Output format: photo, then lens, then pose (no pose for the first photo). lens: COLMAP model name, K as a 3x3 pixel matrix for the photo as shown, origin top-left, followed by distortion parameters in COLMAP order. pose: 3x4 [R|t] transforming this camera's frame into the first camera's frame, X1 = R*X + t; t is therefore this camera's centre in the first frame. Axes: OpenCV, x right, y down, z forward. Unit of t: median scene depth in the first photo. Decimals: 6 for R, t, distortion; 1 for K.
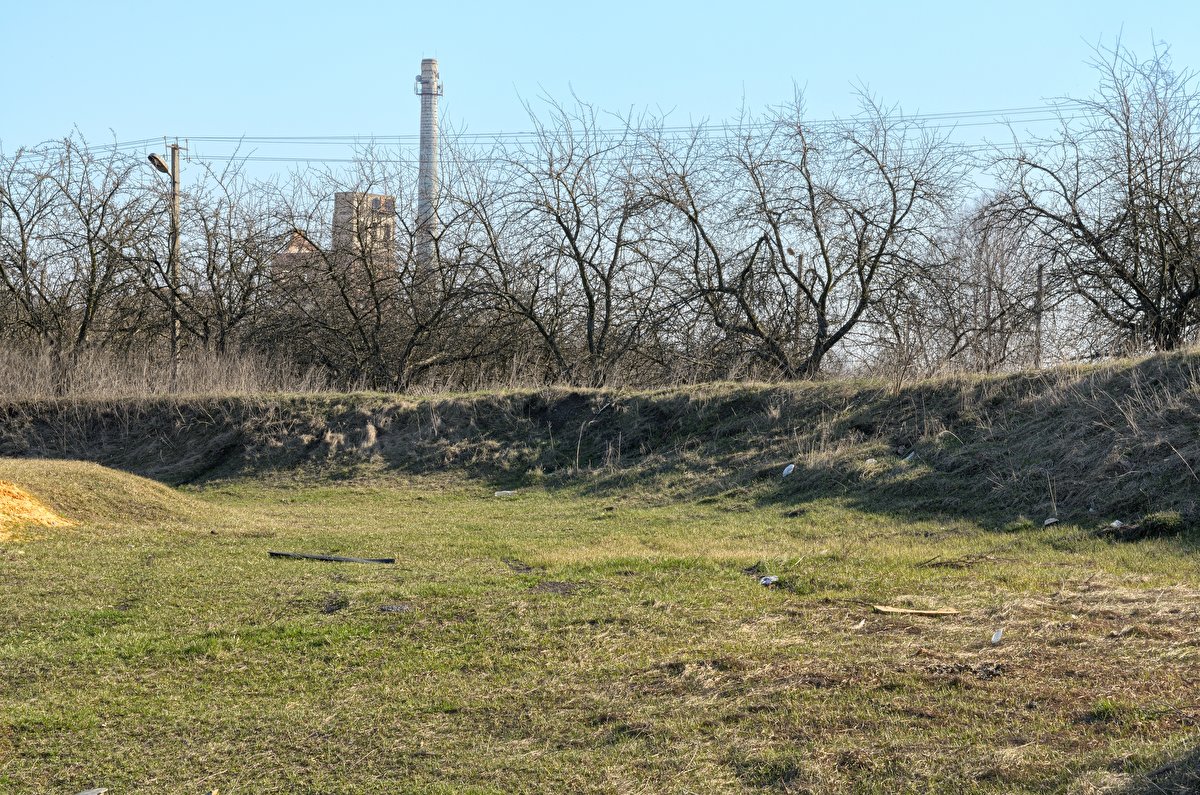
lens RADIAL K [[2483.8, 0, 600.0], [0, 2483.8, 397.5], [0, 0, 1]] dist [0.000227, 0.025303]
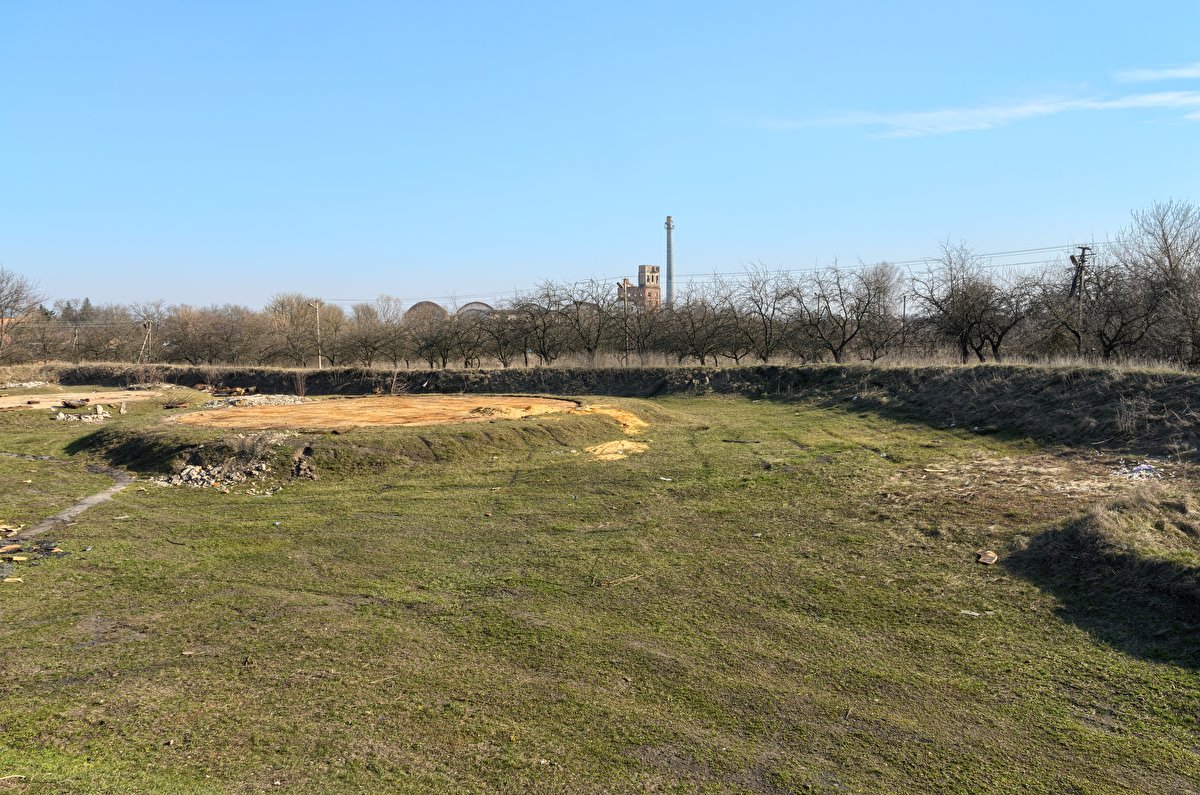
lens RADIAL K [[867.5, 0, 600.0], [0, 867.5, 397.5], [0, 0, 1]] dist [0.014545, -0.027789]
pose [[0.989261, -0.020143, -0.144764, -0.067031], [0.031224, 0.996718, 0.074684, -0.050551], [0.142785, -0.078402, 0.986644, -0.124360]]
